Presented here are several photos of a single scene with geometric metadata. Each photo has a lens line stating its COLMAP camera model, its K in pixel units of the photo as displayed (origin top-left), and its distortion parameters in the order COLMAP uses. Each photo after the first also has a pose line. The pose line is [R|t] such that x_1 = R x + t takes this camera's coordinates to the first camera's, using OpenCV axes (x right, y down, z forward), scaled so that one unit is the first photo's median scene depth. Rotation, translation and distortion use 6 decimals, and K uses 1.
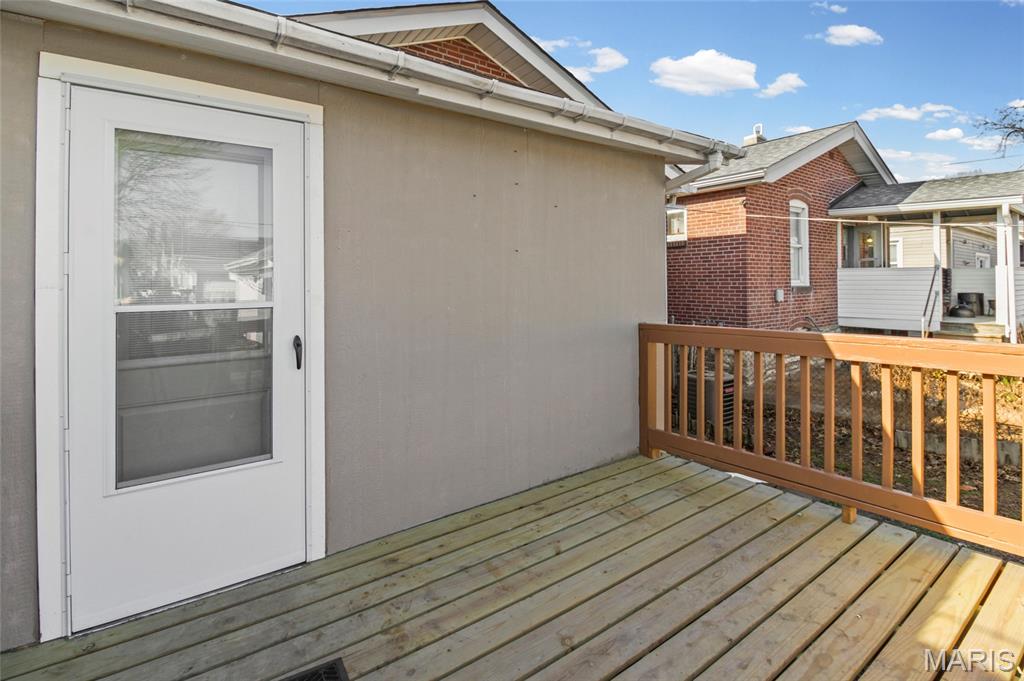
lens RADIAL K [[491.4, 0, 513.9], [0, 491.4, 291.9], [0, 0, 1]] dist [-0.001389, -0.012012]
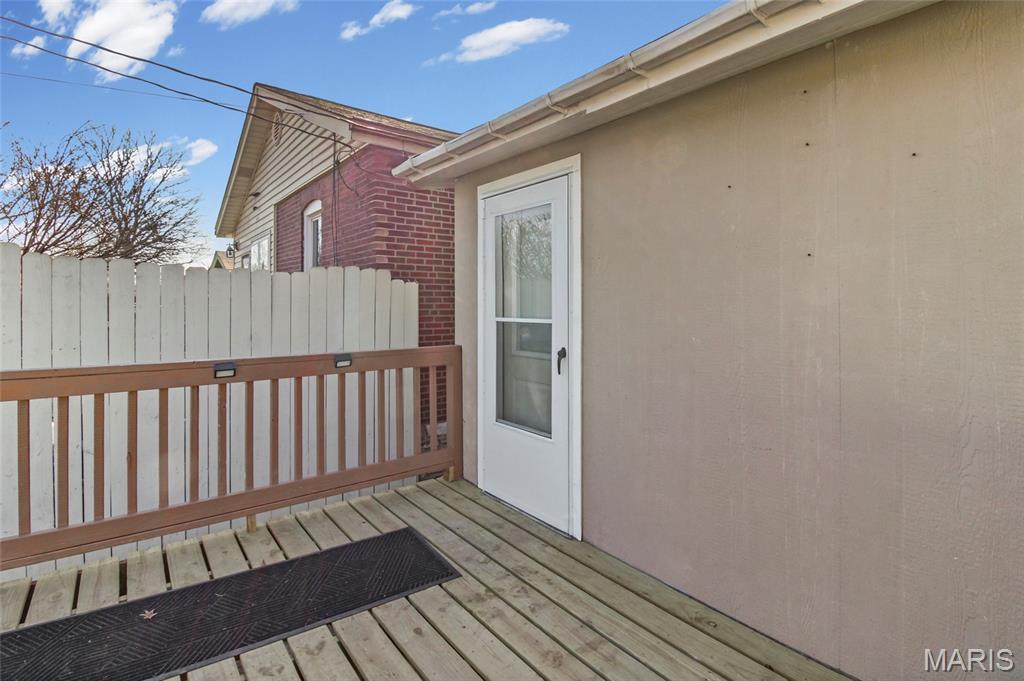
lens RADIAL K [[481.8, 0, 512.9], [0, 481.8, 304.3], [0, 0, 1]] dist [-0.000241, -0.010661]
pose [[0.041421, 0.006337, -0.999122, 0.818129], [-0.016961, 0.999840, 0.005638, -0.025449], [0.998998, 0.016713, 0.041521, 0.870141]]
